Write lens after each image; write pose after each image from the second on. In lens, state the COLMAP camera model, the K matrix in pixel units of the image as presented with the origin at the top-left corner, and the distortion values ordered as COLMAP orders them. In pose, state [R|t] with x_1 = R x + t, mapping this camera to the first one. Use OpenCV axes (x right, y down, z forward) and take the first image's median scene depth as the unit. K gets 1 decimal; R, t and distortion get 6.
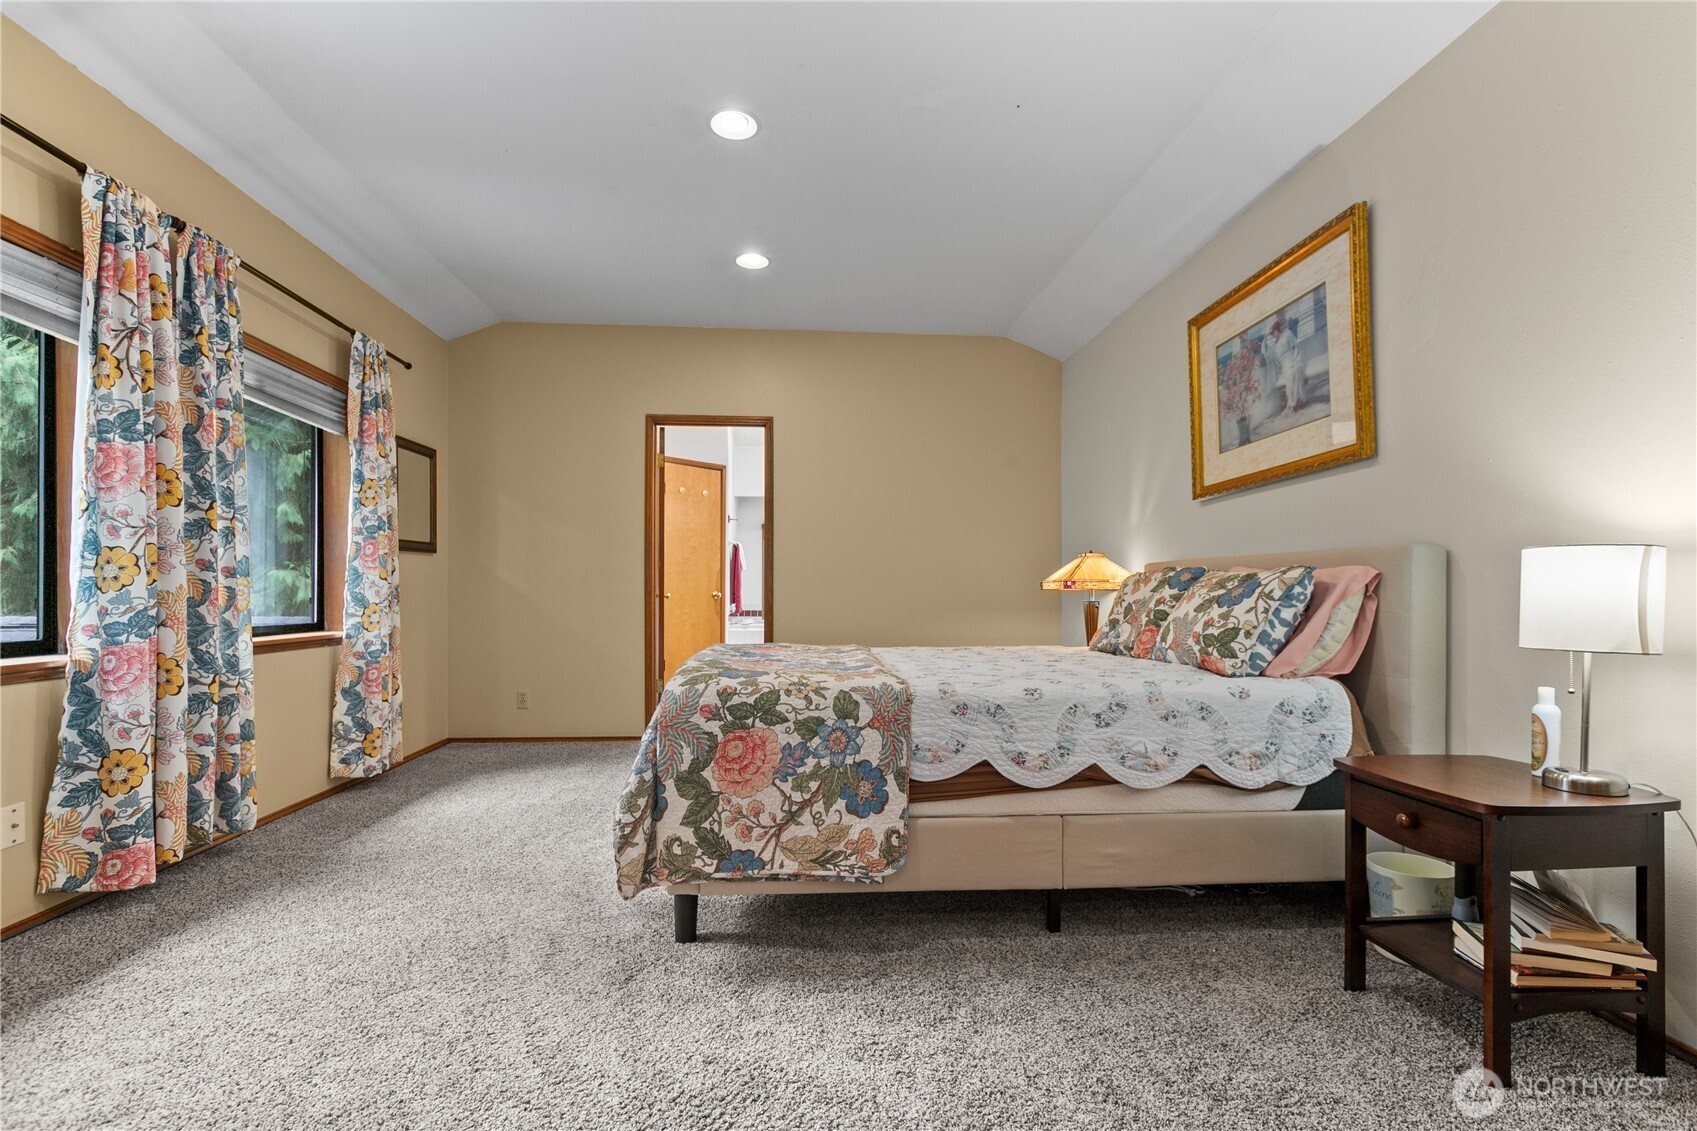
lens RADIAL K [[778.2, 0, 841.4], [0, 778.2, 589.2], [0, 0, 1]] dist [0.001959, 0.000289]
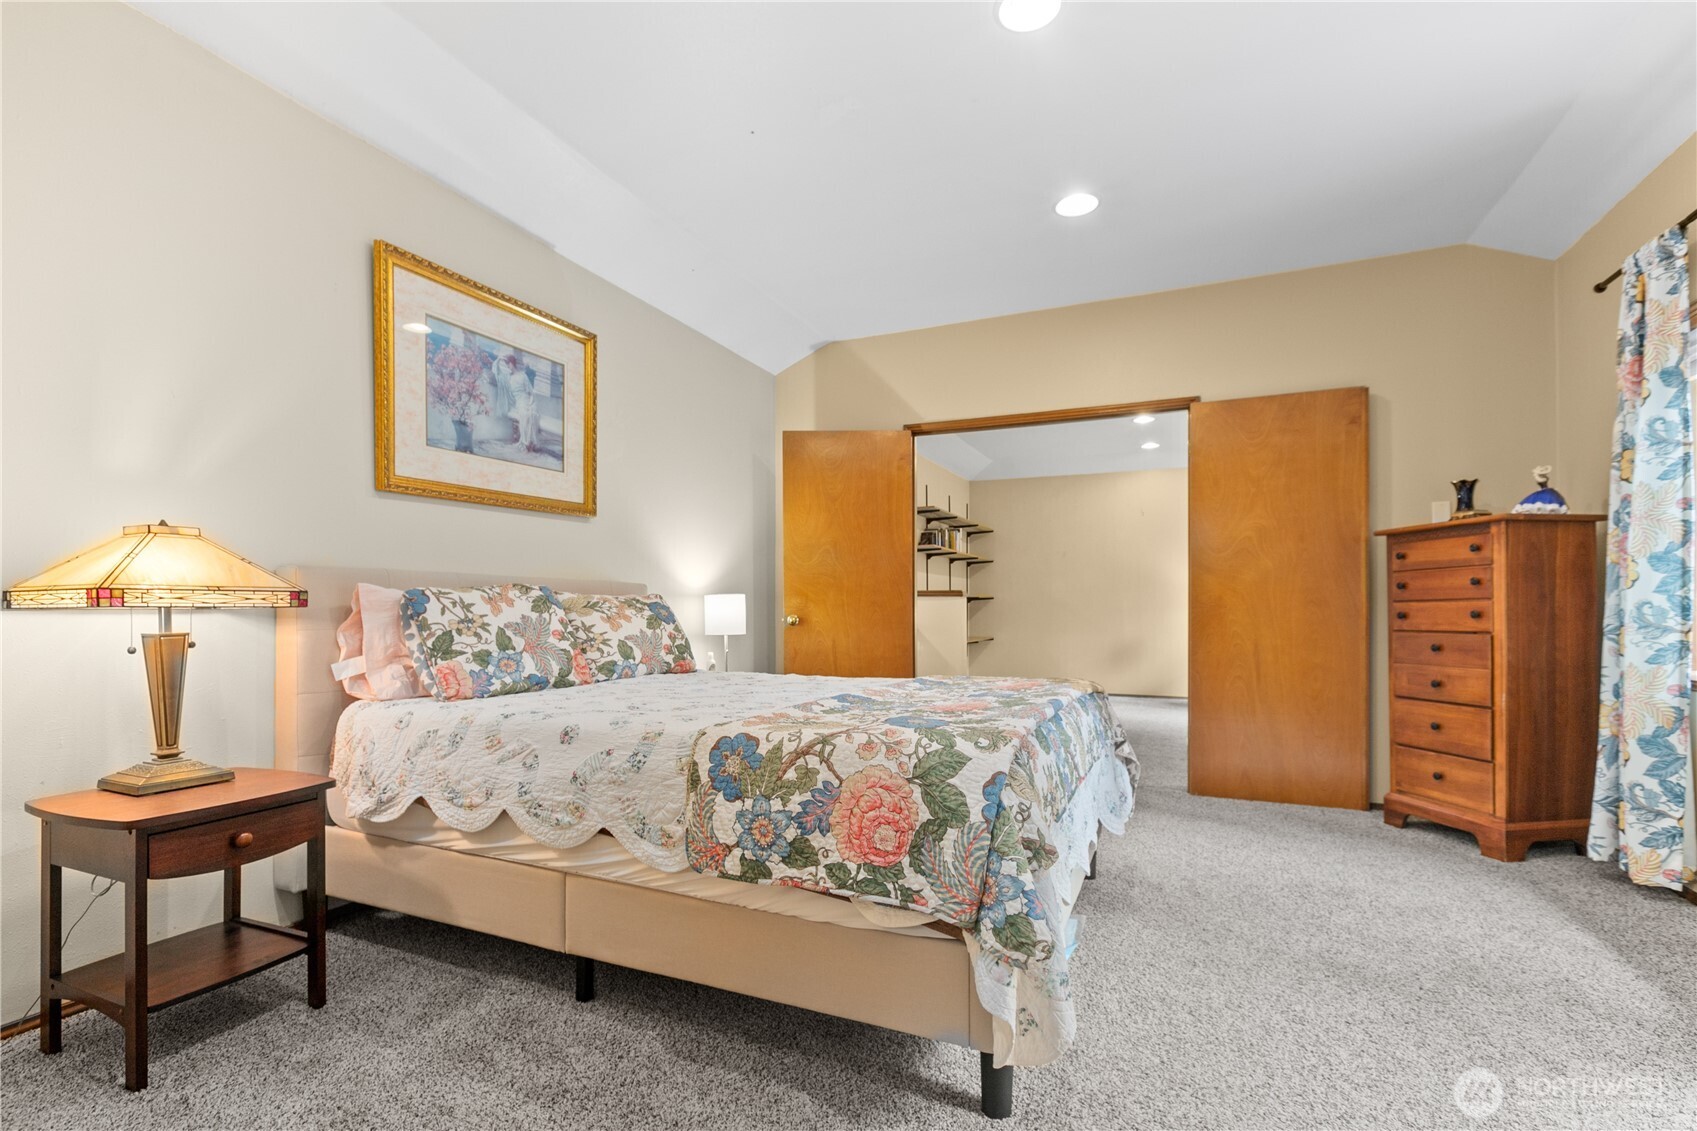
lens RADIAL K [[778.2, 0, 841.4], [0, 778.2, 589.2], [0, 0, 1]] dist [0.001959, 0.000289]
pose [[-0.880408, 0.004770, 0.474193, -0.213651], [-0.004416, 0.999824, -0.018257, -0.004290], [-0.474196, -0.018168, -0.880232, 1.071926]]
